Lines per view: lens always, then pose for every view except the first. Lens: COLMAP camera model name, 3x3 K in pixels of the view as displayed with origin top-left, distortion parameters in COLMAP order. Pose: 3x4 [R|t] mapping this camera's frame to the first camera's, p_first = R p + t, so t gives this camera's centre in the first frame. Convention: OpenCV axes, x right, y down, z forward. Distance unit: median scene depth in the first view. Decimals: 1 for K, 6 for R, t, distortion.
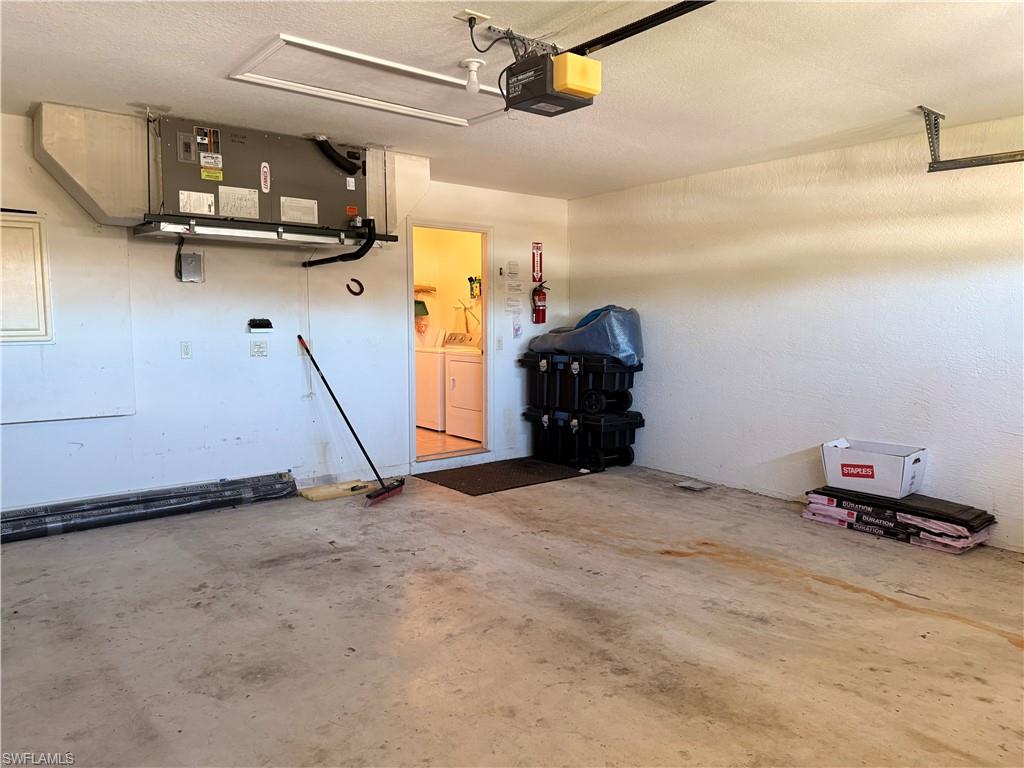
lens RADIAL K [[715.2, 0, 512.0], [0, 715.2, 384.0], [0, 0, 1]] dist [0.007734, 0.002954]
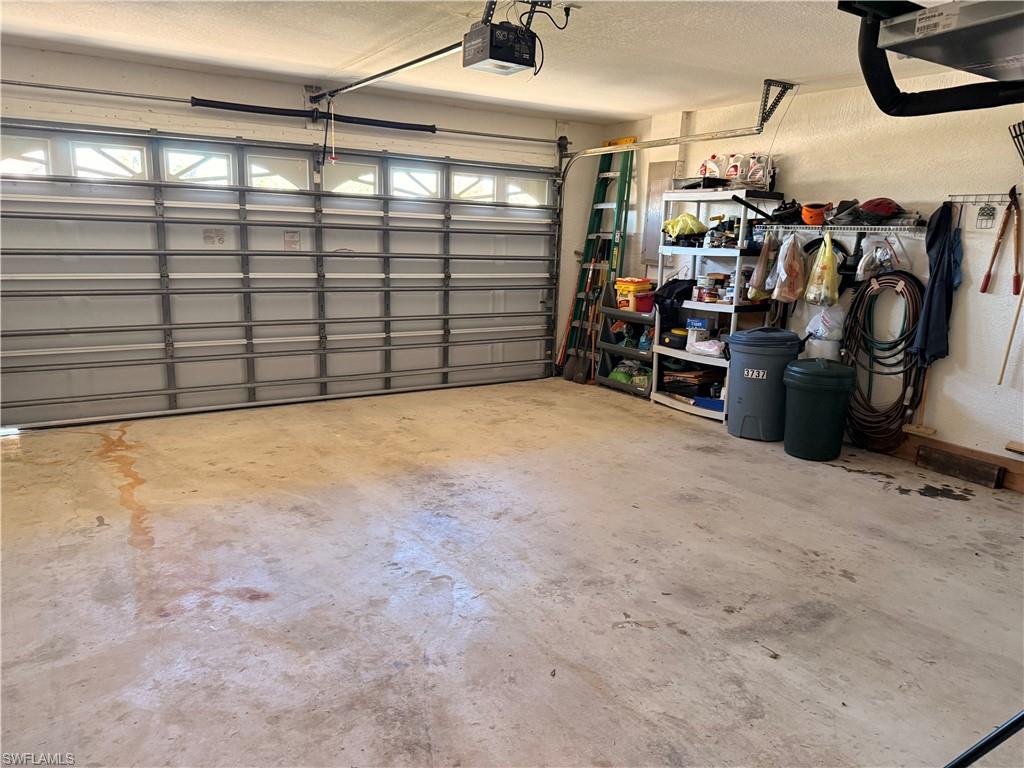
lens RADIAL K [[715.2, 0, 512.0], [0, 715.2, 384.0], [0, 0, 1]] dist [0.007734, 0.002954]
pose [[-0.991844, -0.061289, 0.111758, -0.103353], [-0.025276, 0.953967, 0.298845, -0.195783], [-0.124930, 0.293583, -0.947735, 1.794789]]
